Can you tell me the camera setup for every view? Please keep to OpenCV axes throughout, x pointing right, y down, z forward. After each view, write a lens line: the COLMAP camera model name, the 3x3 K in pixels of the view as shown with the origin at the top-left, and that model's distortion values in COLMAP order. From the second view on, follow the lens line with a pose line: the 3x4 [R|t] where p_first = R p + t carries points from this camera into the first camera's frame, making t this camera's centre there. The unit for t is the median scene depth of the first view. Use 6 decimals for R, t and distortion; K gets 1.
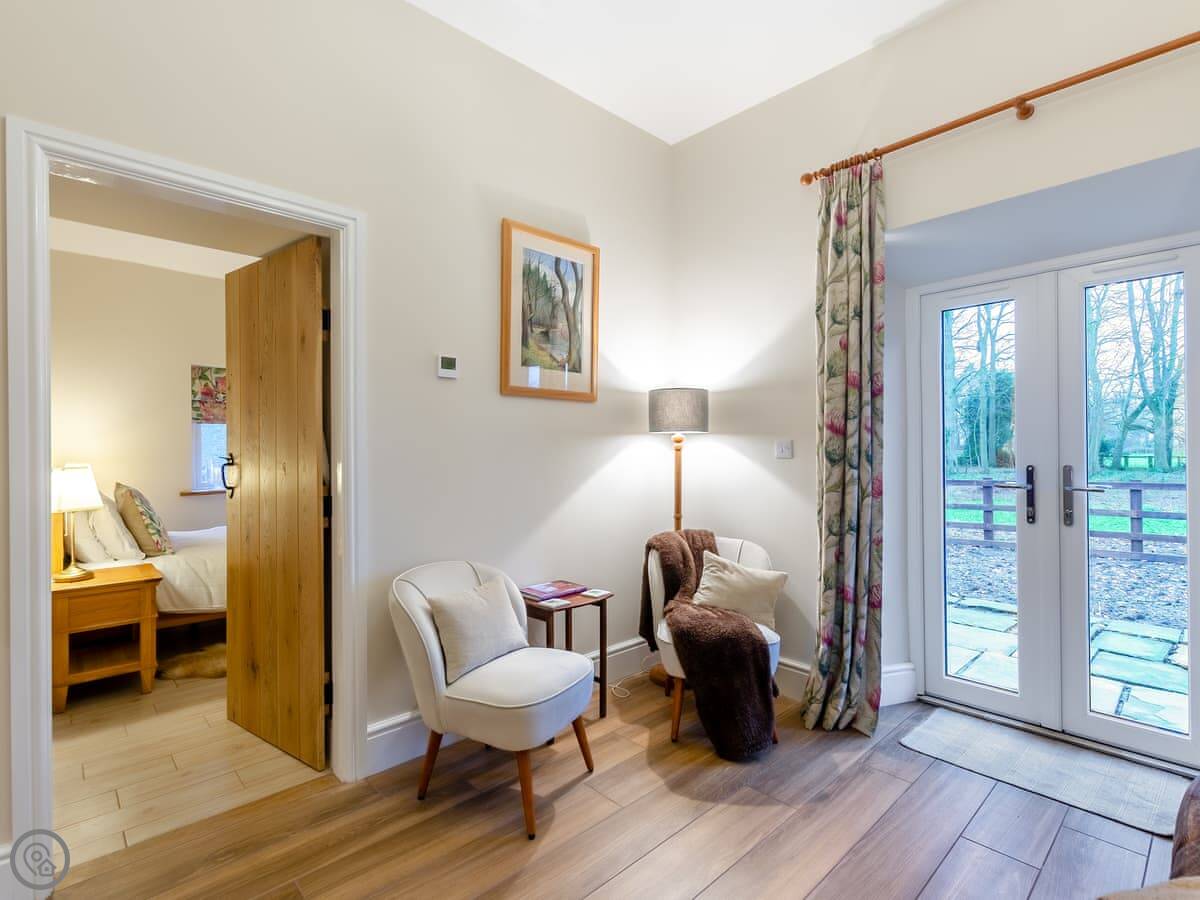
lens RADIAL K [[598.4, 0, 602.0], [0, 598.4, 452.8], [0, 0, 1]] dist [0.007405, 0.000645]
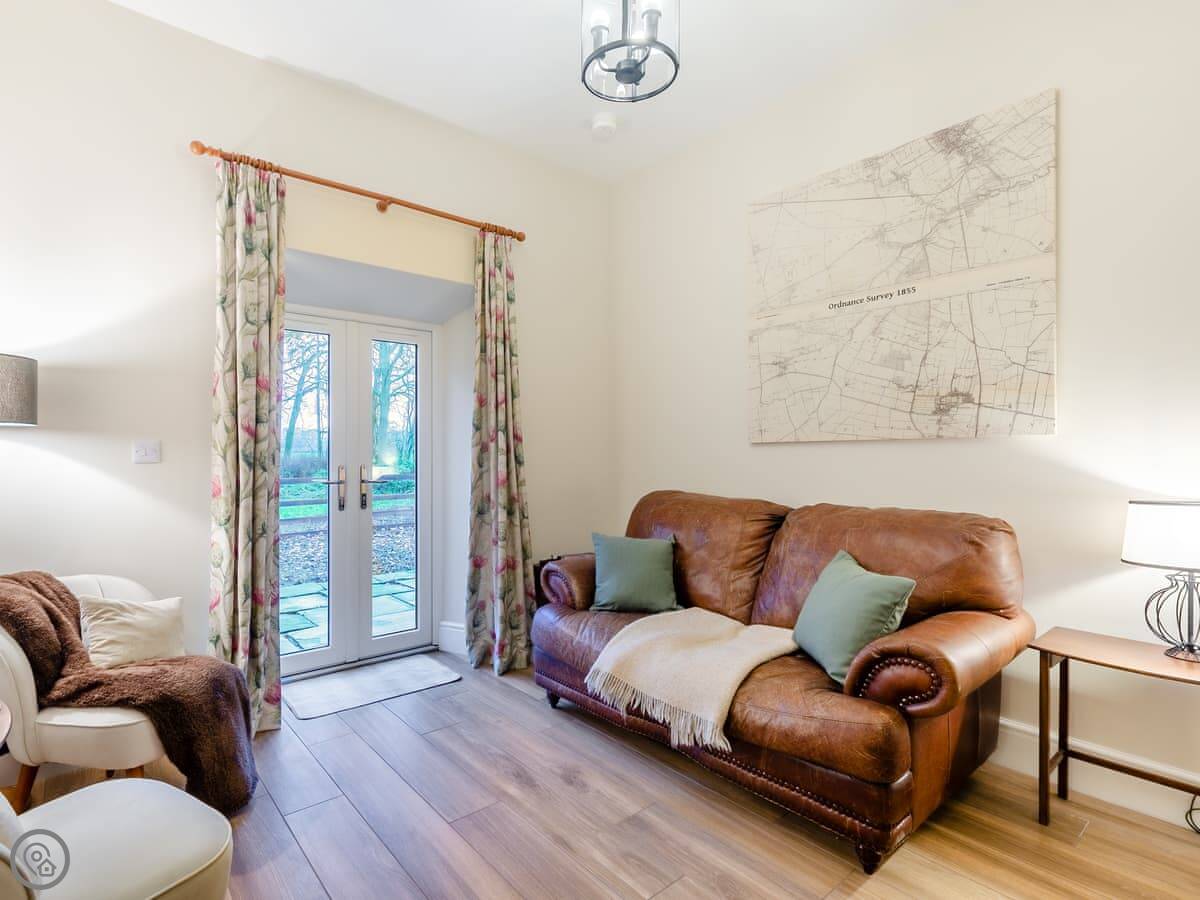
lens RADIAL K [[598.4, 0, 594.1], [0, 598.4, 454.7], [0, 0, 1]] dist [0.007405, 0.000645]
pose [[0.039351, -0.000498, 0.999225, -0.558319], [-0.001248, 0.999999, 0.000547, -0.003730], [-0.999225, -0.001269, 0.039351, 0.404129]]
